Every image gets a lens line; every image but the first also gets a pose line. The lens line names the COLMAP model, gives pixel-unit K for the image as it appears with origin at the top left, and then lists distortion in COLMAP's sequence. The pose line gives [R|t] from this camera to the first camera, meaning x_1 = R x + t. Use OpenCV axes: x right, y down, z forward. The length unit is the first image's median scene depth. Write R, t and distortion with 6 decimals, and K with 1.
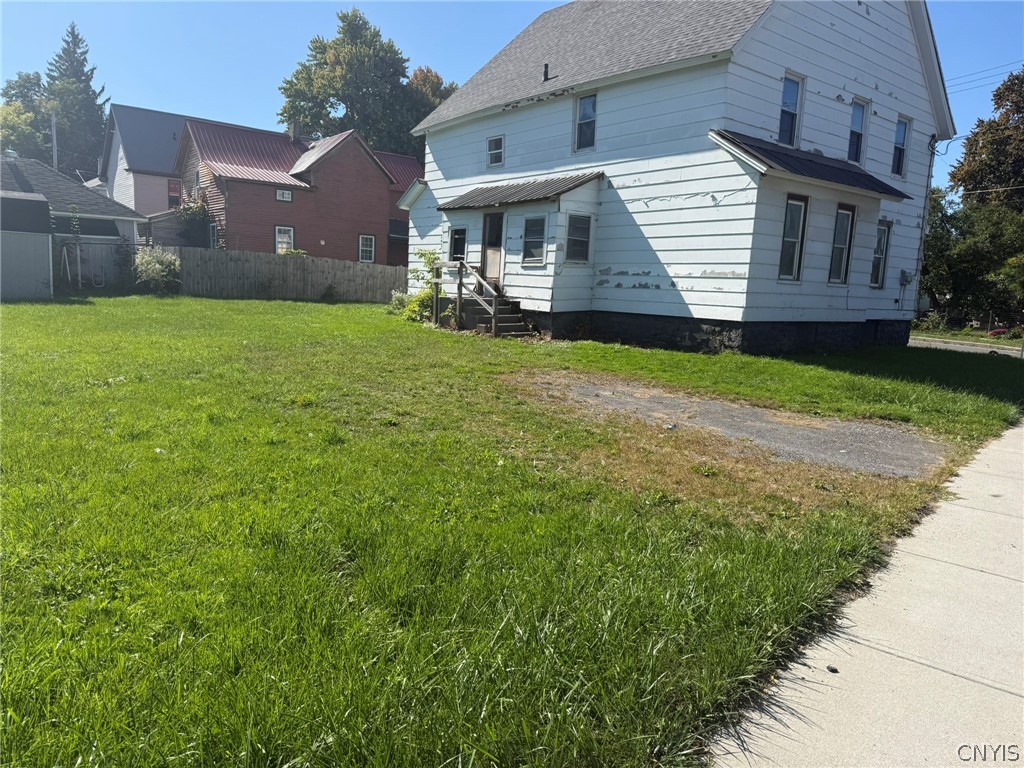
lens RADIAL K [[729.7, 0, 517.1], [0, 729.7, 389.1], [0, 0, 1]] dist [0.036029, -0.018806]
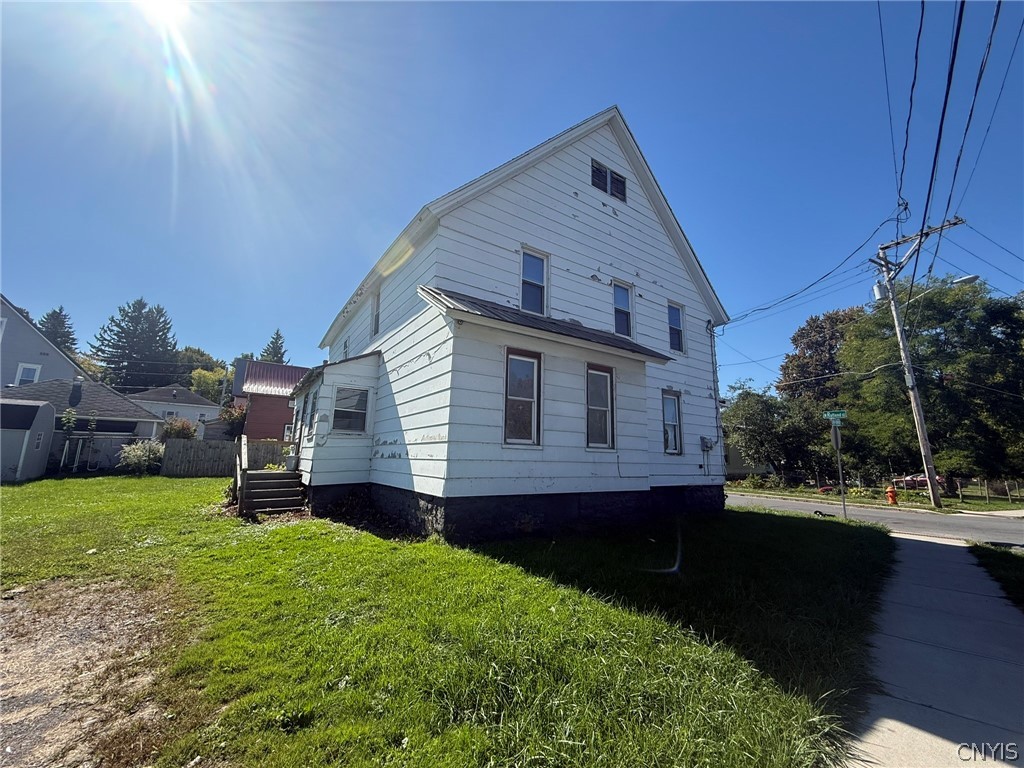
lens RADIAL K [[410.3, 0, 510.6], [0, 410.3, 384.9], [0, 0, 1]] dist [0.009805, 0.000512]
pose [[0.996590, -0.036693, -0.073902, 0.366054], [0.011127, 0.947257, -0.320282, -0.057278], [0.081756, 0.318367, 0.944435, 0.489286]]
